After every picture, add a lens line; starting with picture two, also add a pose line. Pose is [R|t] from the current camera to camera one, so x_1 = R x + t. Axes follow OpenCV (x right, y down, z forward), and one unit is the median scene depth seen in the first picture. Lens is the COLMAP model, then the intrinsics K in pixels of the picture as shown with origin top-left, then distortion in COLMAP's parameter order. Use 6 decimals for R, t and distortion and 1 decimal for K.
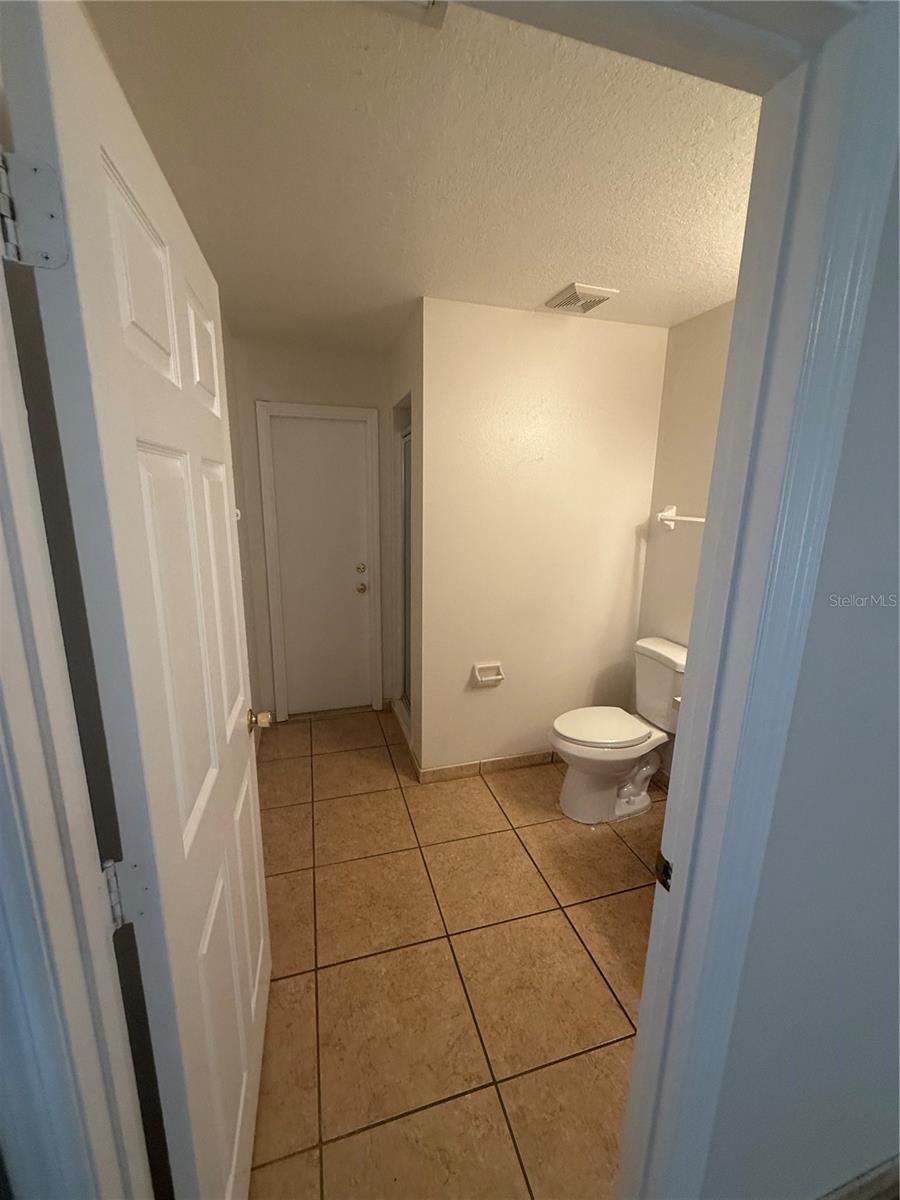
lens RADIAL K [[474.6, 0, 450.2], [0, 474.6, 598.4], [0, 0, 1]] dist [-0.000475, -0.000591]
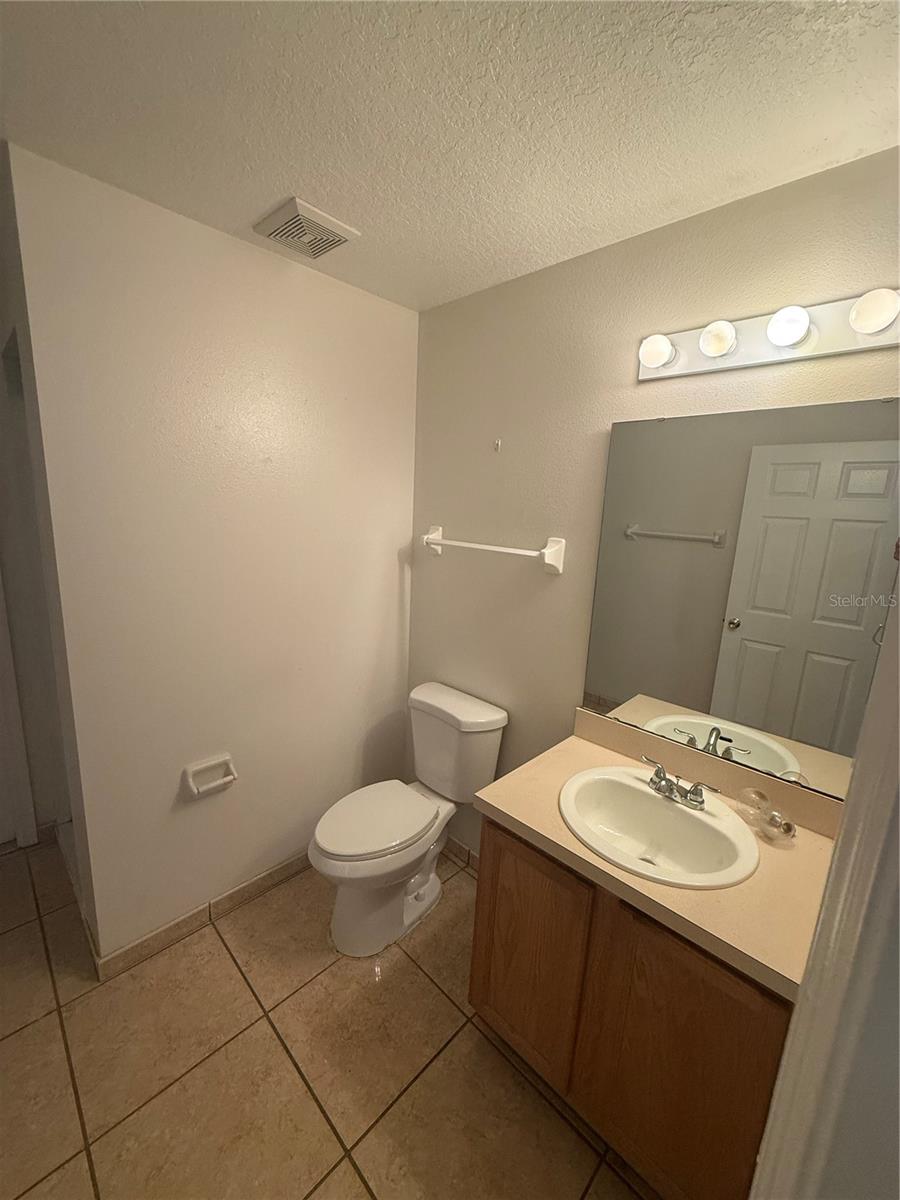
lens RADIAL K [[474.6, 0, 453.7], [0, 474.6, 600.1], [0, 0, 1]] dist [-0.000475, -0.000591]
pose [[0.869502, -0.070631, 0.488854, 0.070352], [0.071624, 0.997292, 0.016698, -0.076486], [-0.488709, 0.020495, 0.872206, 0.251137]]
